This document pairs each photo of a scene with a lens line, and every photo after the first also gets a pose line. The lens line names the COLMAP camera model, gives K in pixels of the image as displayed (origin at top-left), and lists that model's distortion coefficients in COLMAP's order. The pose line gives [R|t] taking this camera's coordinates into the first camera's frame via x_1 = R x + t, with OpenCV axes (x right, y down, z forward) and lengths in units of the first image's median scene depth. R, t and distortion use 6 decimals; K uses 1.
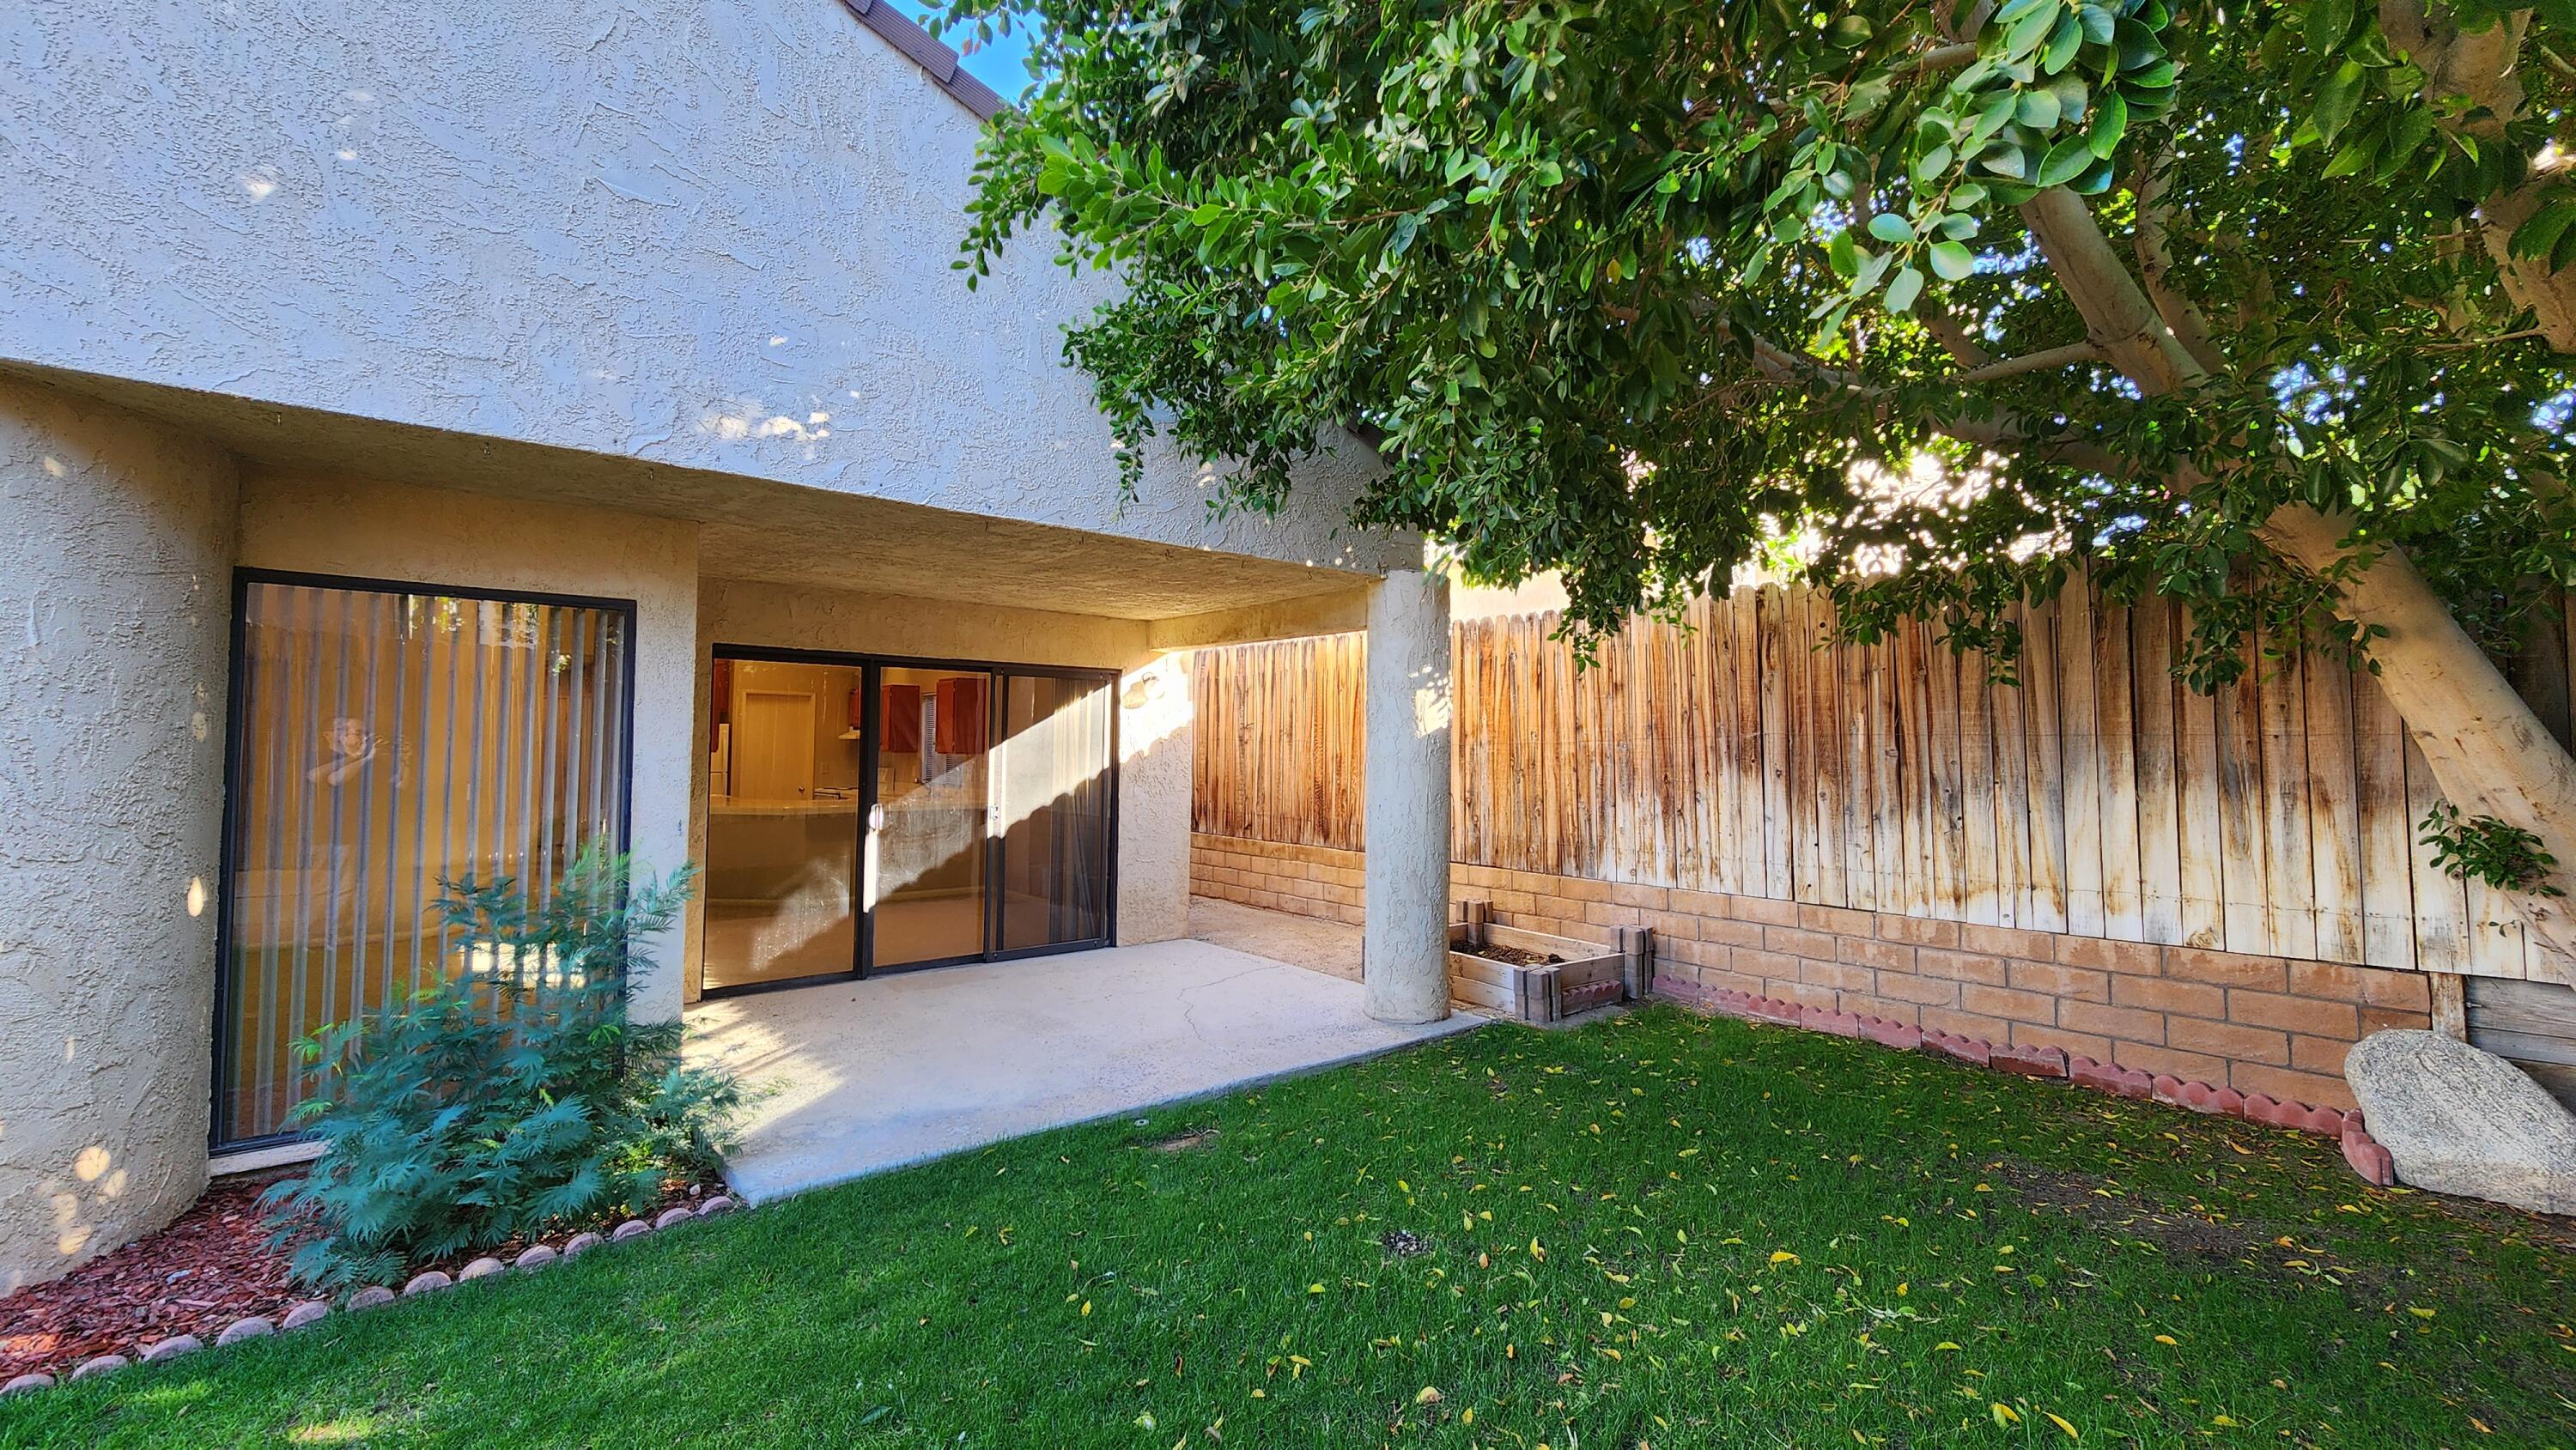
lens RADIAL K [[1061.2, 0, 1285.2], [0, 1061.2, 721.0], [0, 0, 1]] dist [0.003609, -0.000550]
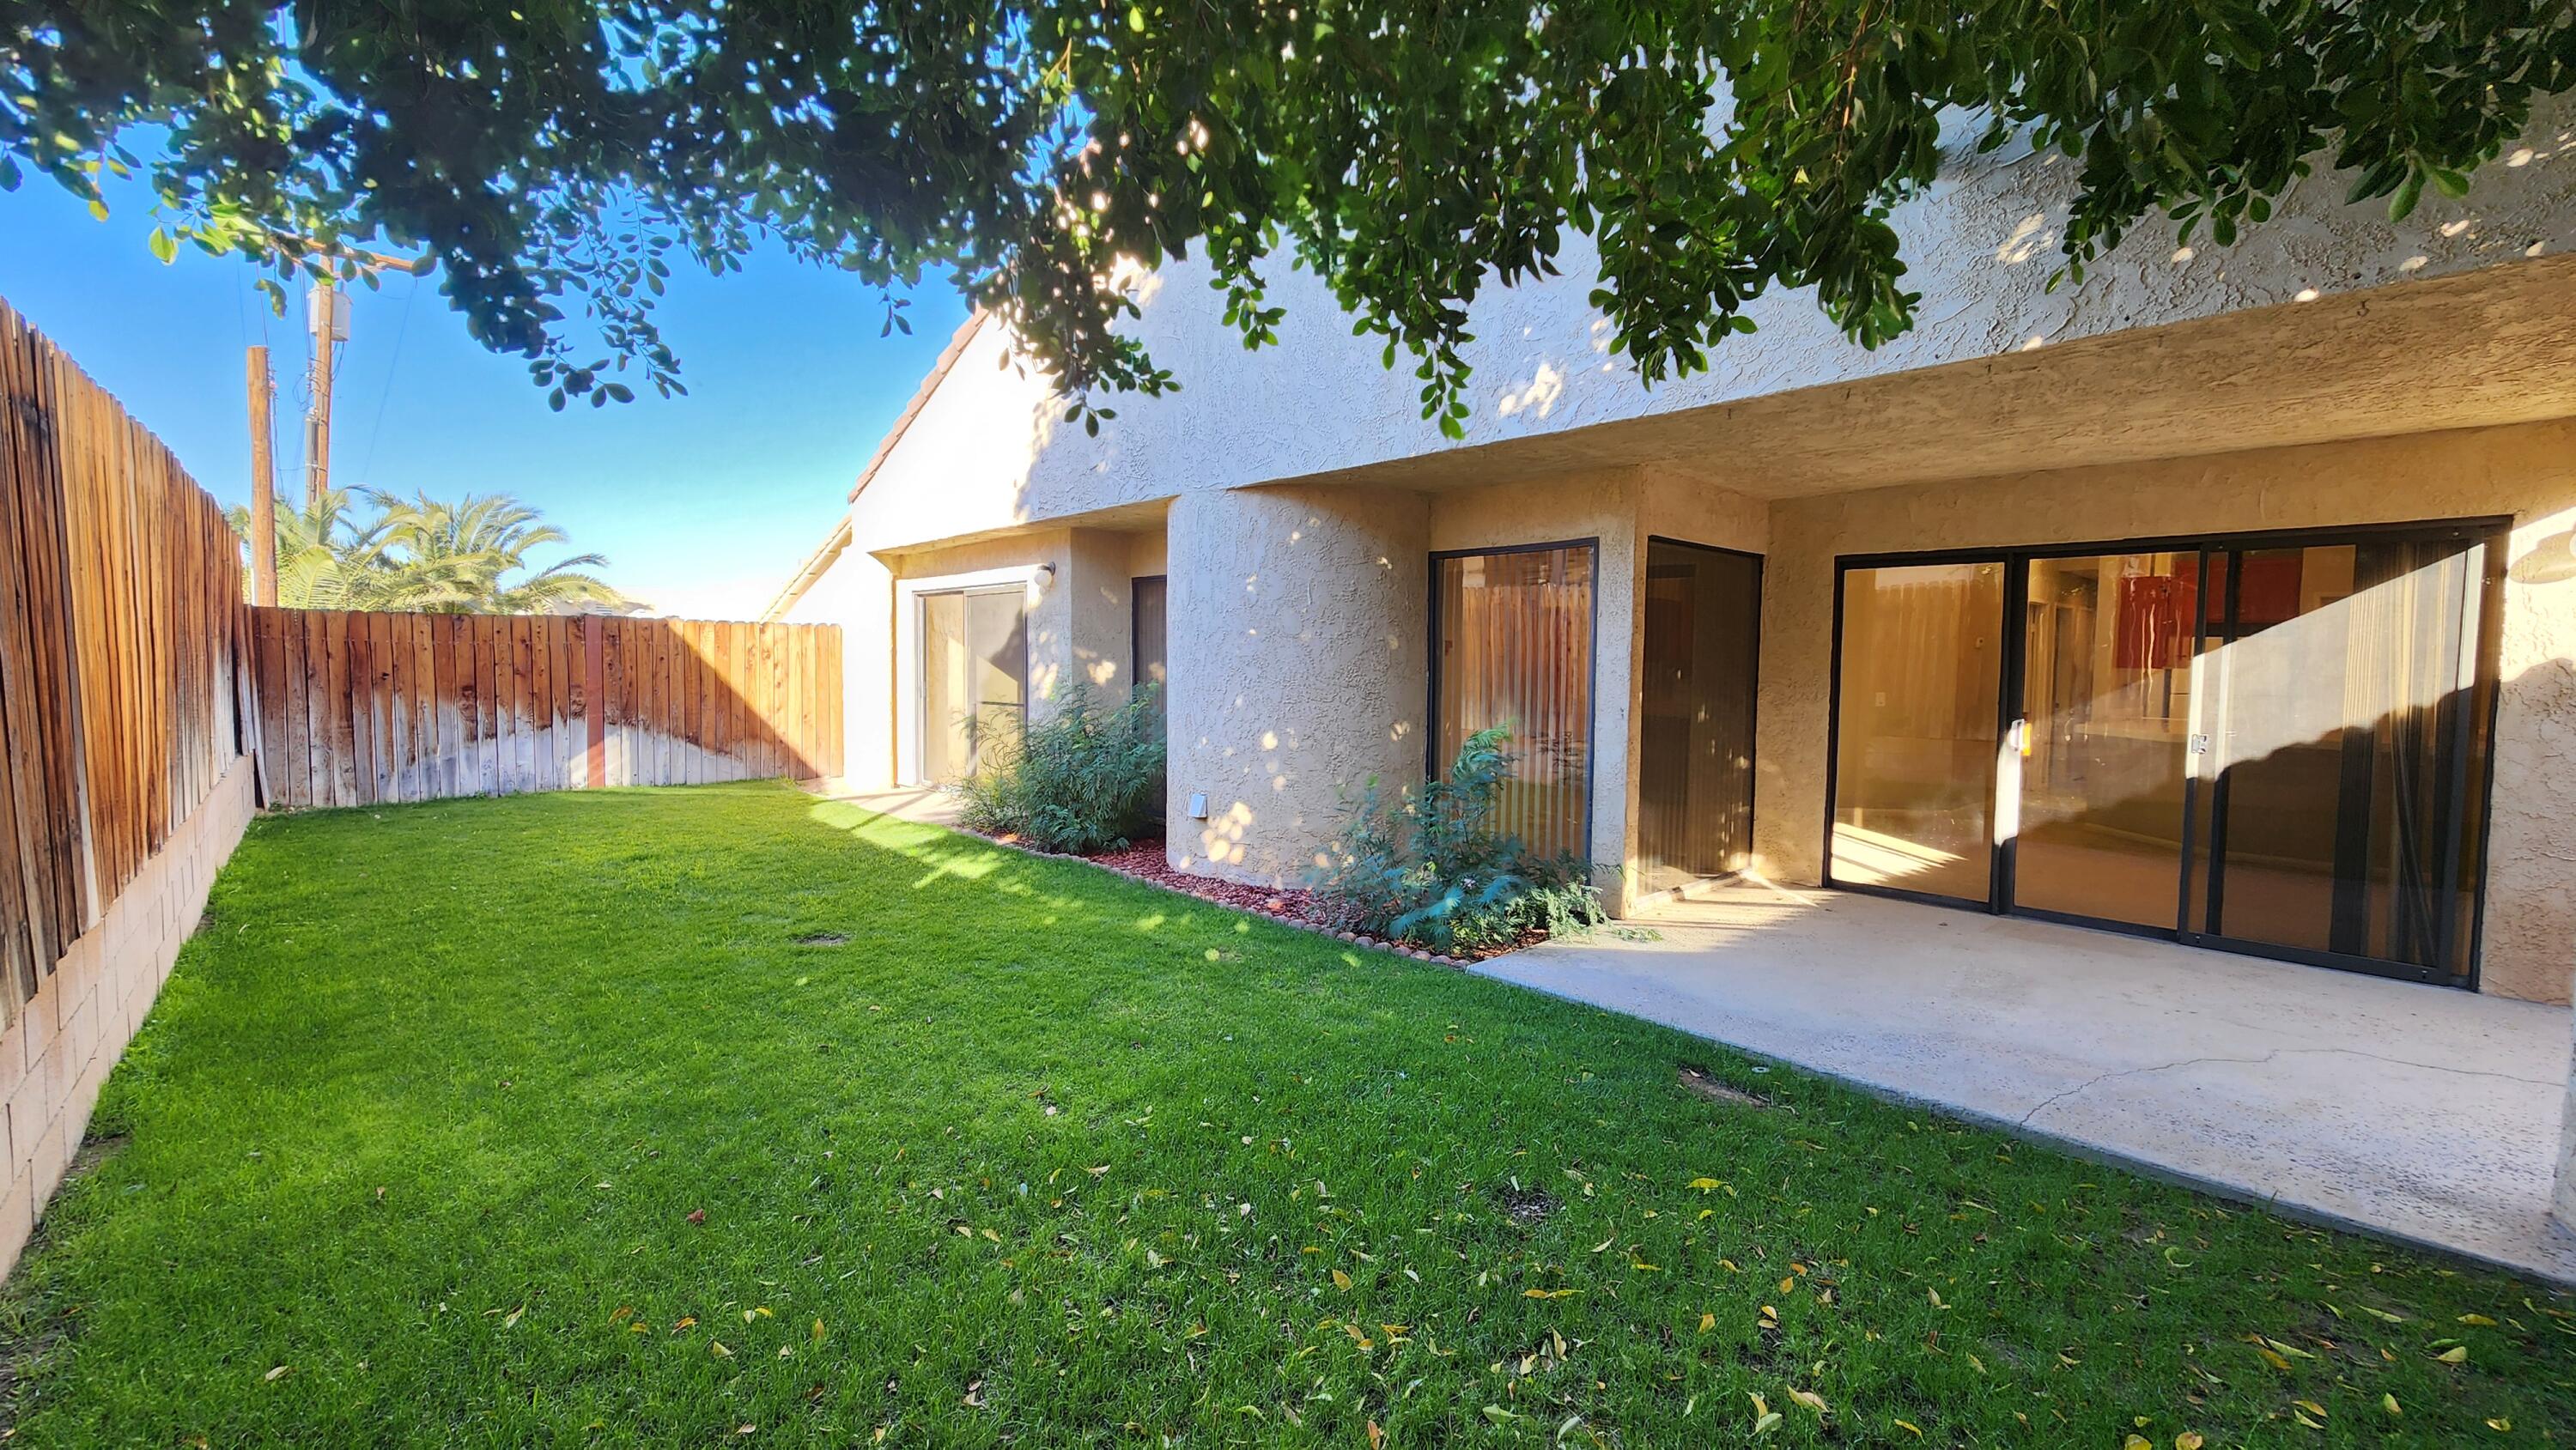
lens RADIAL K [[1061.2, 0, 1299.5], [0, 1061.2, 710.0], [0, 0, 1]] dist [0.003609, -0.000550]
pose [[0.045569, 0.038283, -0.998227, 0.549588], [0.013881, 0.999145, 0.038952, 0.034229], [0.998865, -0.015631, 0.044999, 0.456461]]
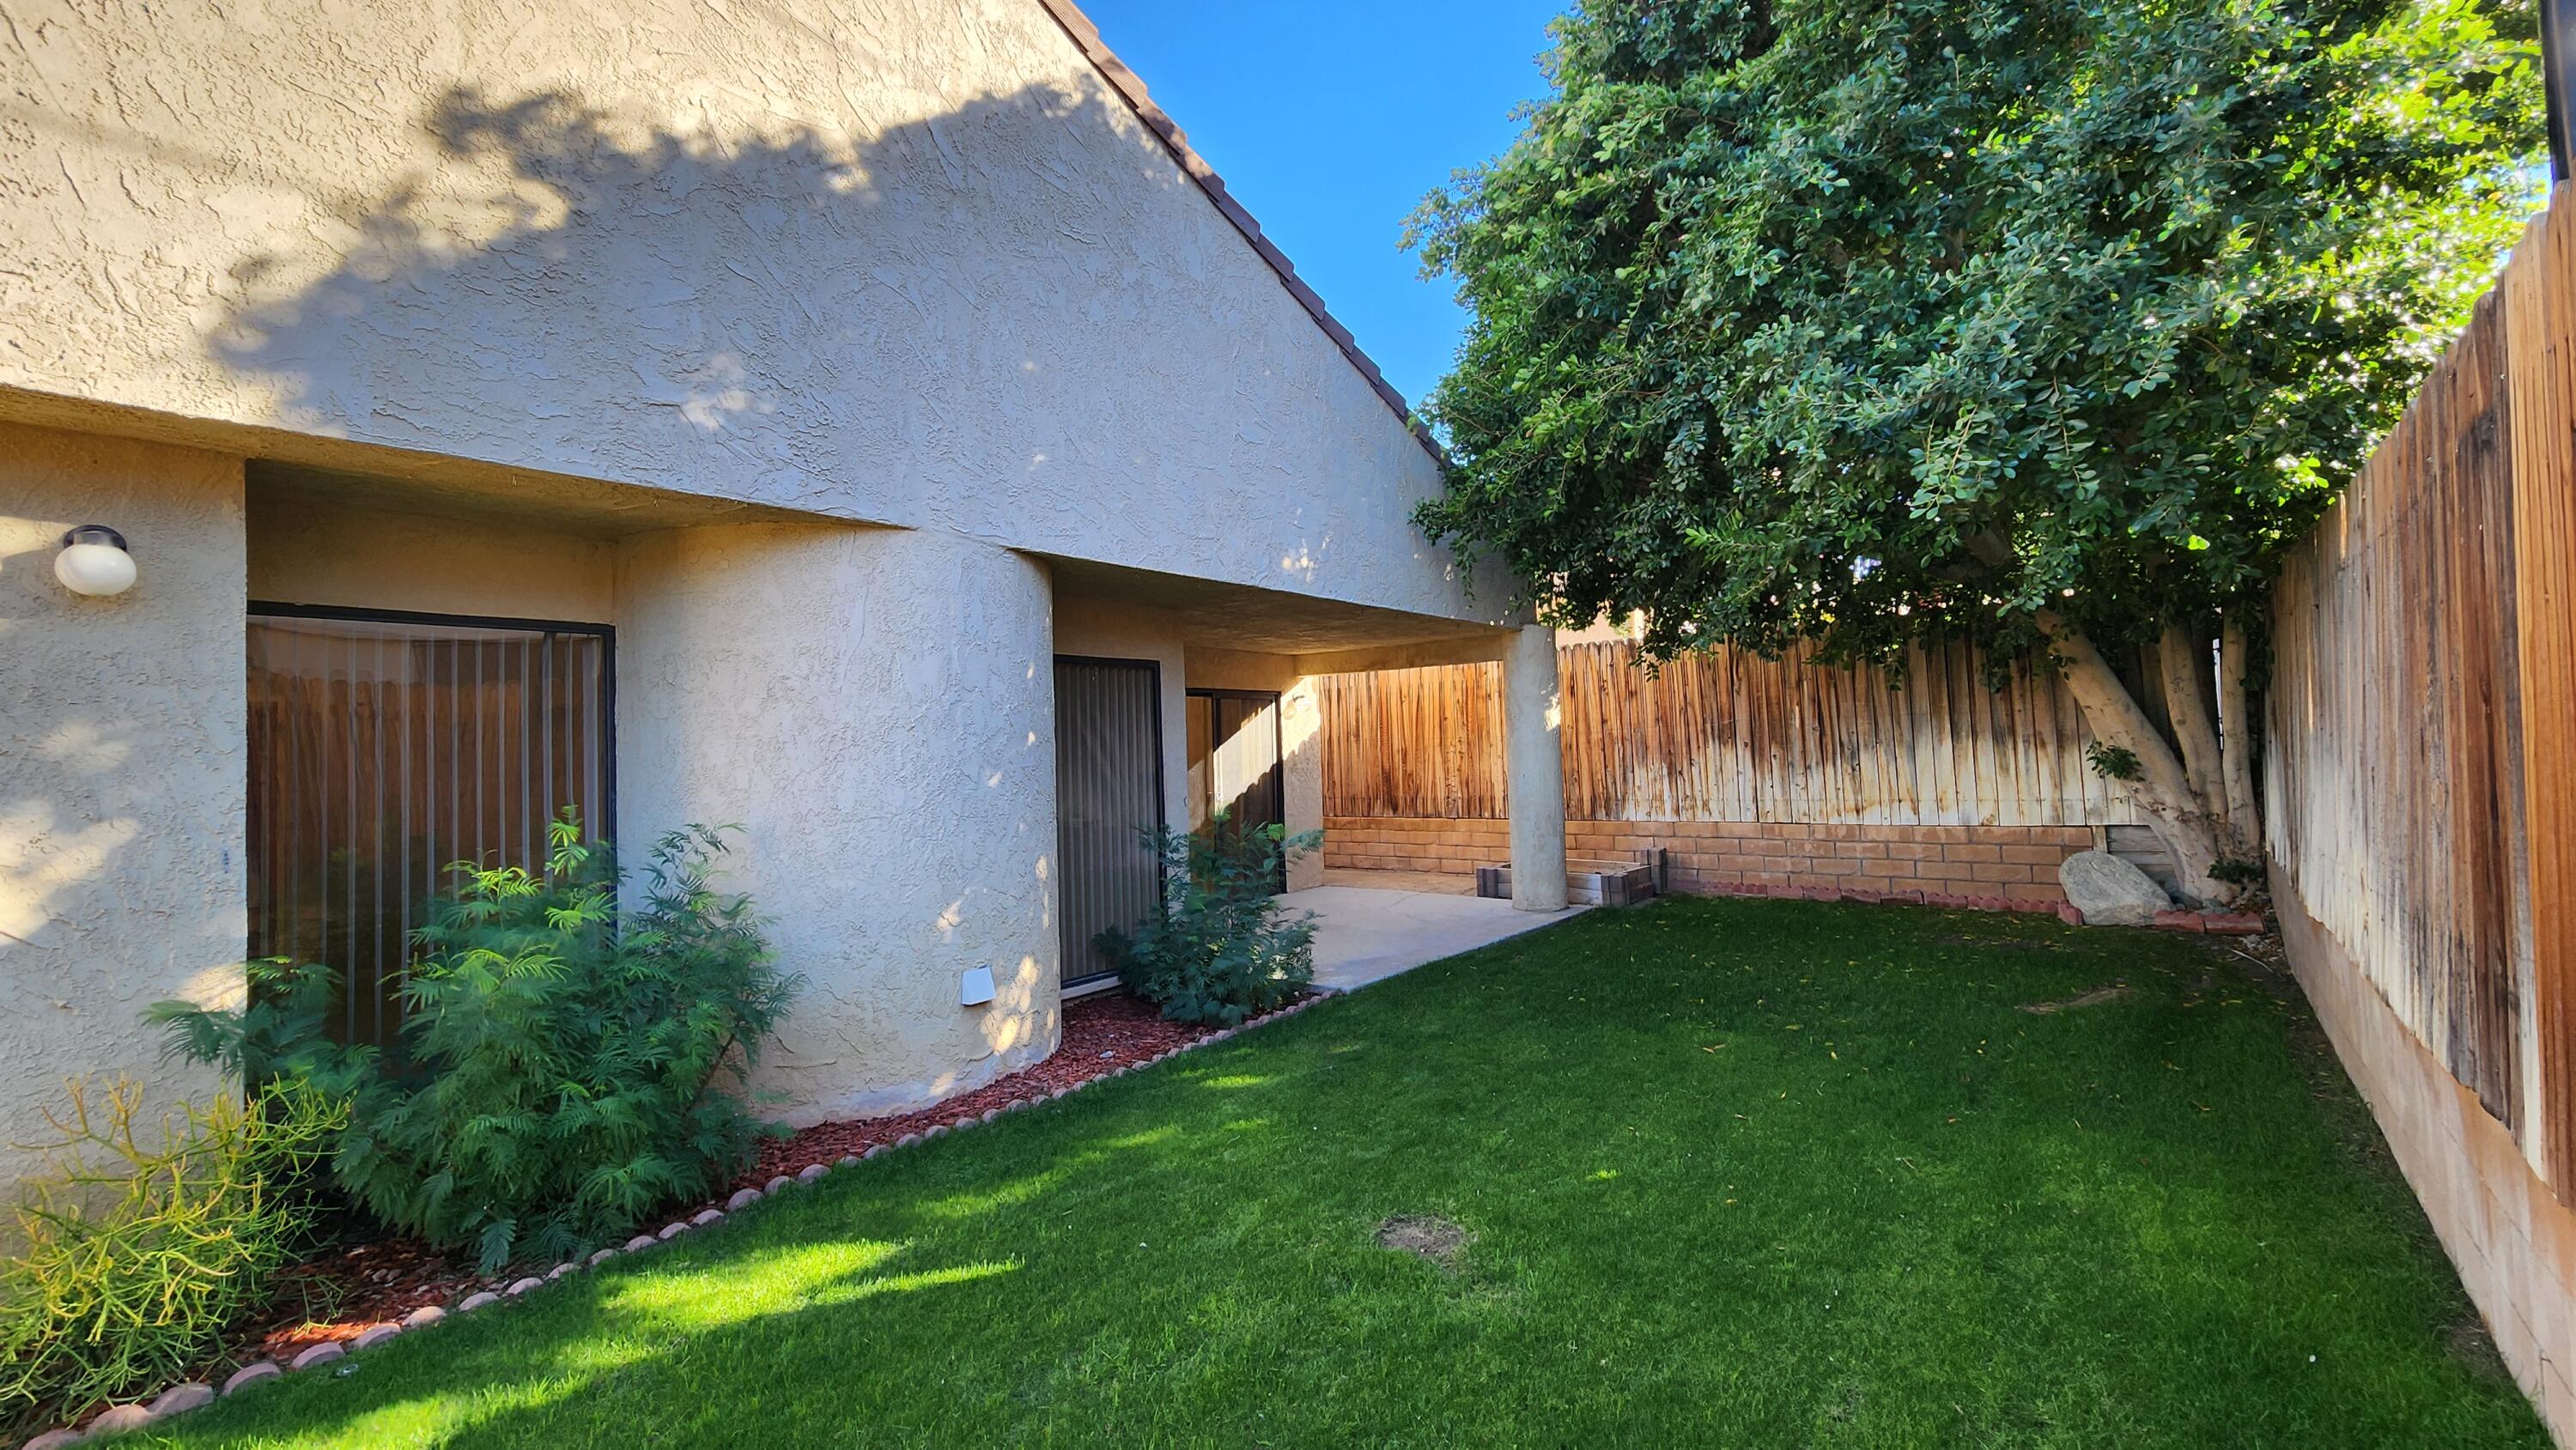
lens RADIAL K [[1061.2, 0, 1285.3], [0, 1061.2, 723.5], [0, 0, 1]] dist [0.003609, -0.000550]
pose [[0.979870, -0.035644, 0.196431, -0.594126], [0.036383, 0.999338, -0.000154, -0.008738], [-0.196295, 0.007298, 0.980518, -0.495074]]
